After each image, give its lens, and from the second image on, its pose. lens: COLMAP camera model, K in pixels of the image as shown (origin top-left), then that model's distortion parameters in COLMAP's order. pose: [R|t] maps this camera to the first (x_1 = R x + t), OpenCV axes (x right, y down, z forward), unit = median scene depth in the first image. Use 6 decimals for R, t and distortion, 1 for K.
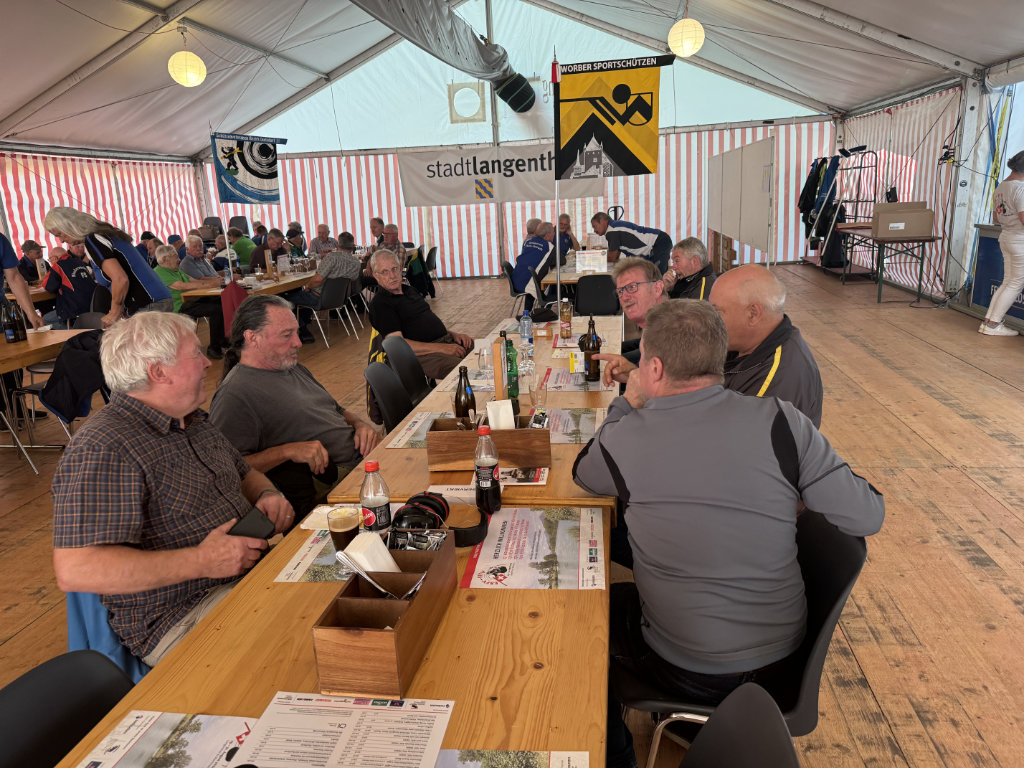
lens RADIAL K [[733.0, 0, 512.0], [0, 733.0, 384.0], [0, 0, 1]] dist [-0.013290, -0.002842]
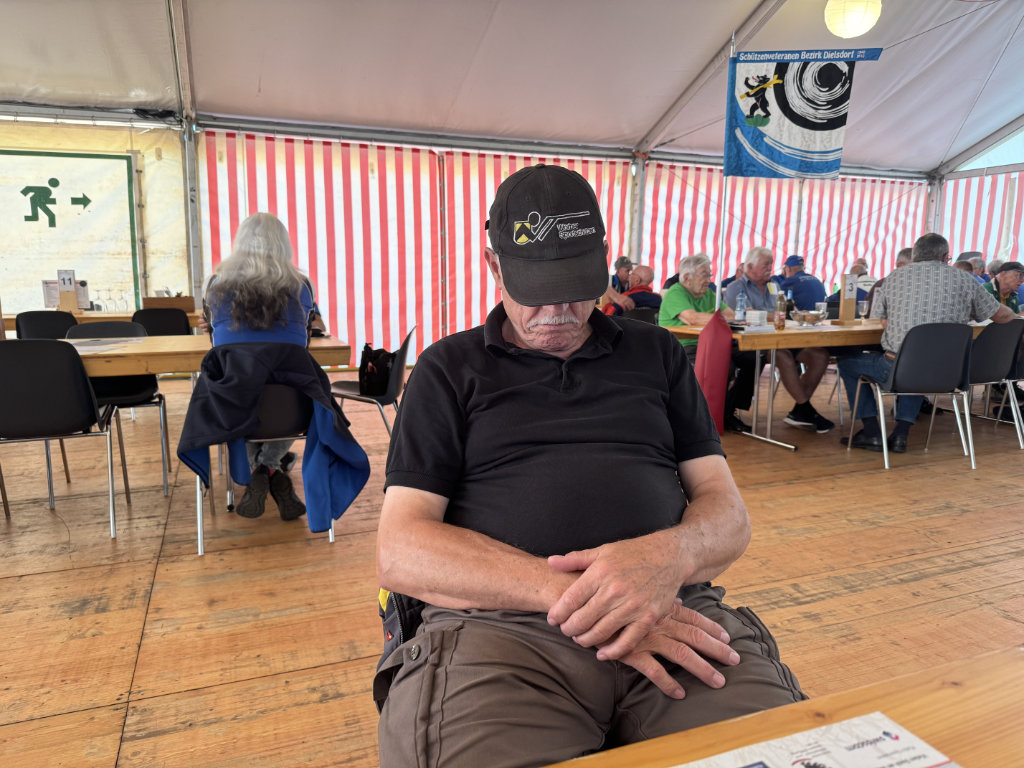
lens RADIAL K [[733.0, 0, 512.0], [0, 733.0, 384.0], [0, 0, 1]] dist [-0.013290, -0.002842]
pose [[0.508011, 0.167437, -0.844920, 0.022667], [-0.233050, 0.971057, 0.052311, -0.080763], [0.829224, 0.170334, 0.532329, 0.573325]]
